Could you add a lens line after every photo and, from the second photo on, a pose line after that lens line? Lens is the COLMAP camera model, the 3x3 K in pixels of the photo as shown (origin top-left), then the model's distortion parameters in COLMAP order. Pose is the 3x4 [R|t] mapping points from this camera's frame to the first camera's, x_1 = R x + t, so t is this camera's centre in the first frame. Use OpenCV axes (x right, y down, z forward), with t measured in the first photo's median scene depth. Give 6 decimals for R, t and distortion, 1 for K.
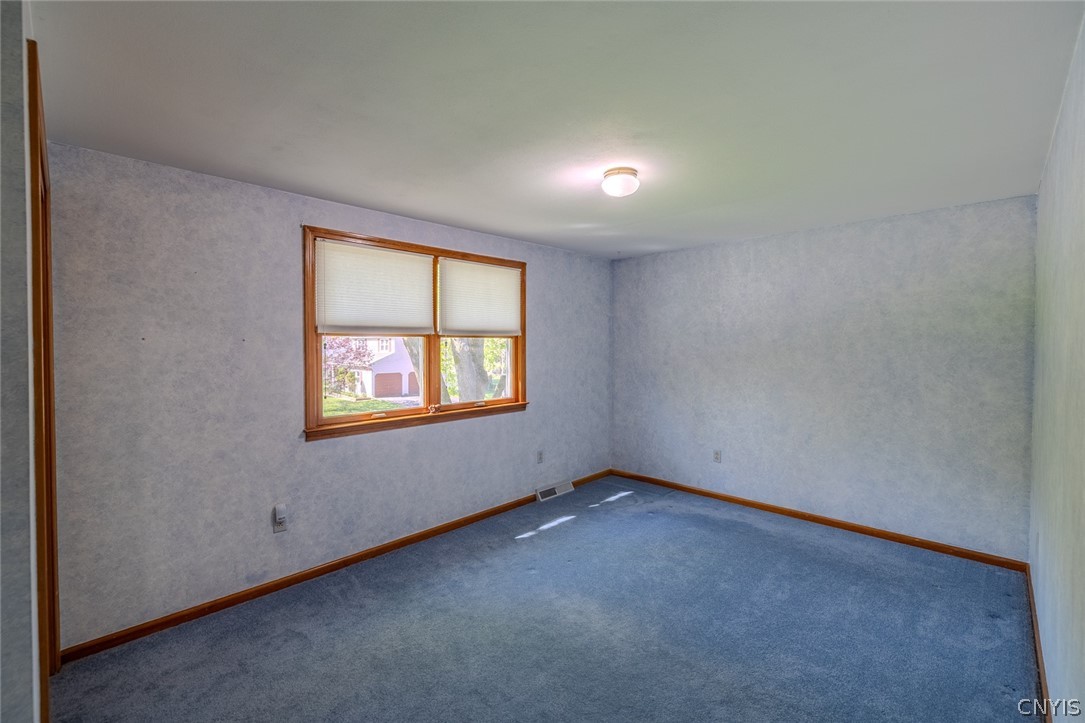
lens RADIAL K [[463.3, 0, 536.4], [0, 463.3, 356.2], [0, 0, 1]] dist [-0.000889, -0.000189]
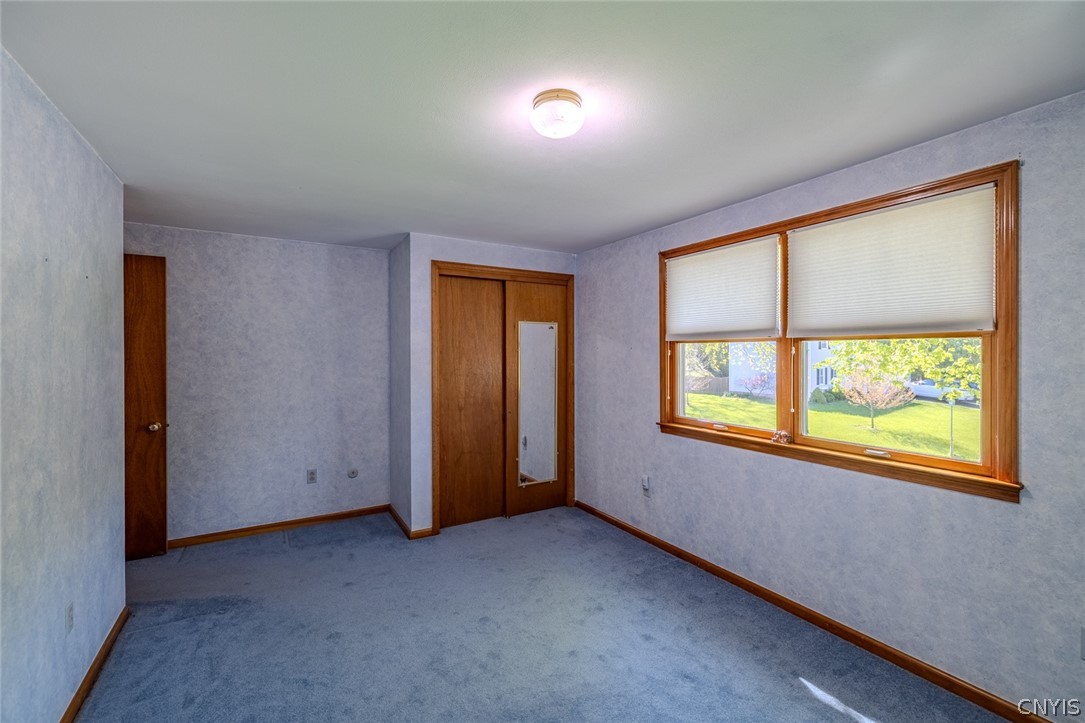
lens RADIAL K [[463.3, 0, 535.7], [0, 463.3, 355.2], [0, 0, 1]] dist [-0.000889, -0.000189]
pose [[-0.259277, 0.010015, -0.965751, 0.701316], [-0.019182, 0.999696, 0.015517, -0.025694], [0.965613, 0.022548, -0.259006, 0.938785]]
